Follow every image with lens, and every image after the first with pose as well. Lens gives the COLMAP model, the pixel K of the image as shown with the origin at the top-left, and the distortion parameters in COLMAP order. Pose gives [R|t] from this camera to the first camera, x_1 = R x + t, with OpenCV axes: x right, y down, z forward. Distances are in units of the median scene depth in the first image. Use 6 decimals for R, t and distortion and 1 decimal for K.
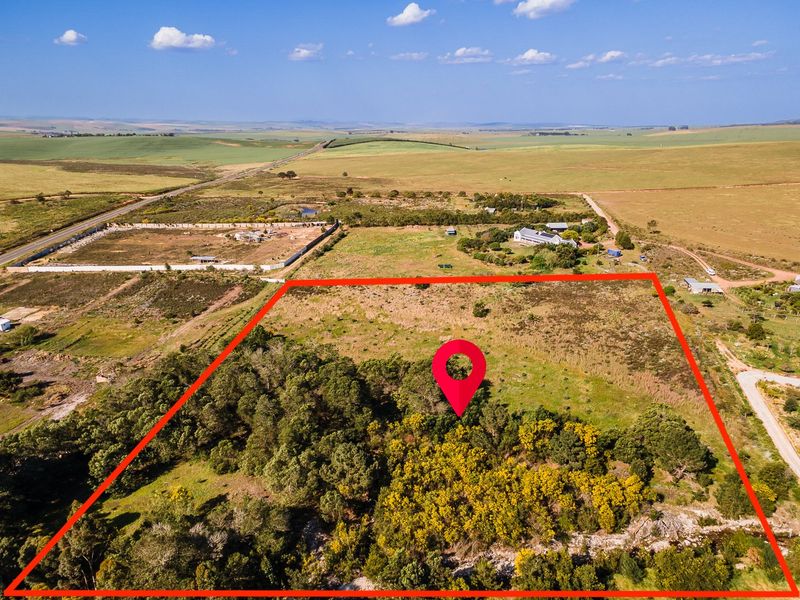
lens RADIAL K [[585.5, 0, 400.0], [0, 585.5, 300.0], [0, 0, 1]] dist [0.040968, 0.004283]
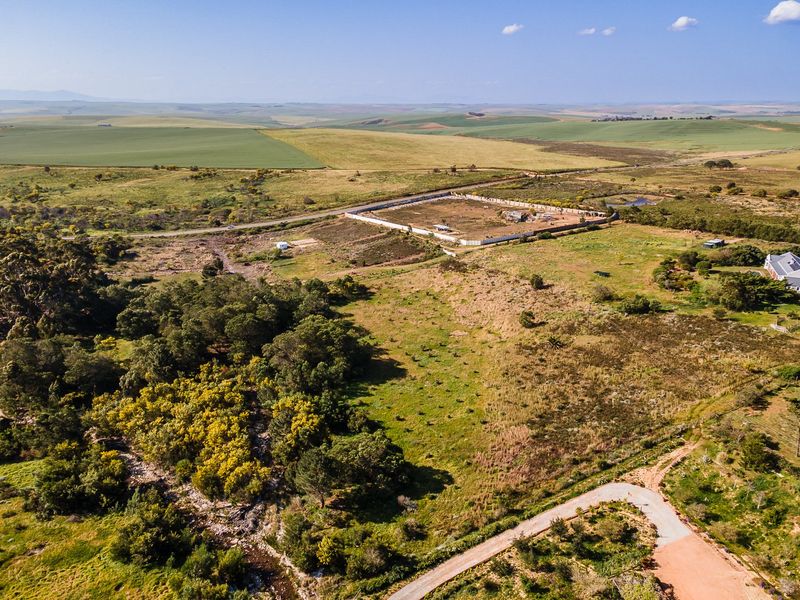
lens RADIAL K [[585.5, 0, 400.0], [0, 585.5, 300.0], [0, 0, 1]] dist [0.040968, 0.004283]
pose [[0.629063, 0.239856, -0.739424, 0.244775], [-0.221402, 0.967093, 0.125351, -0.029324], [0.745158, 0.084857, 0.661467, 0.103191]]
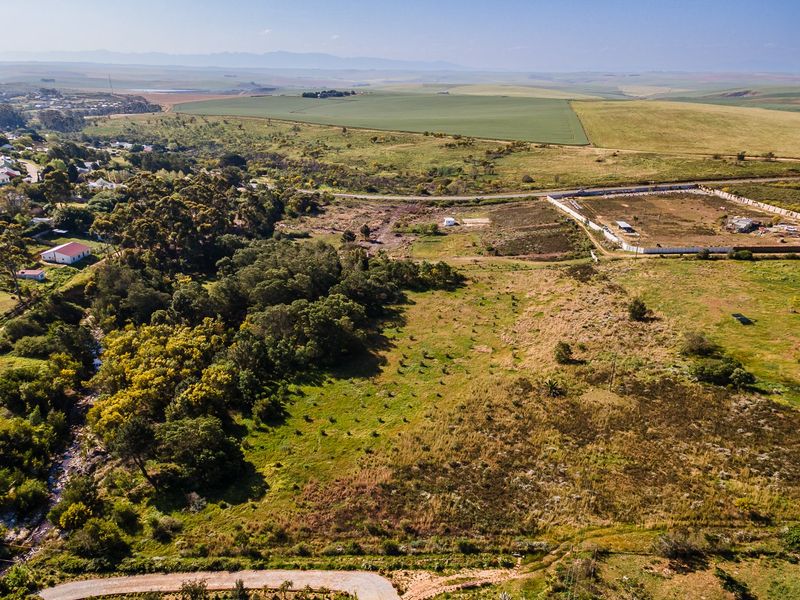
lens RADIAL K [[585.5, 0, 400.0], [0, 585.5, 300.0], [0, 0, 1]] dist [0.040968, 0.004283]
pose [[0.123963, 0.356565, -0.926010, 0.275188], [-0.299952, 0.903016, 0.307557, -0.073292], [0.945866, 0.239633, 0.218893, 0.241306]]
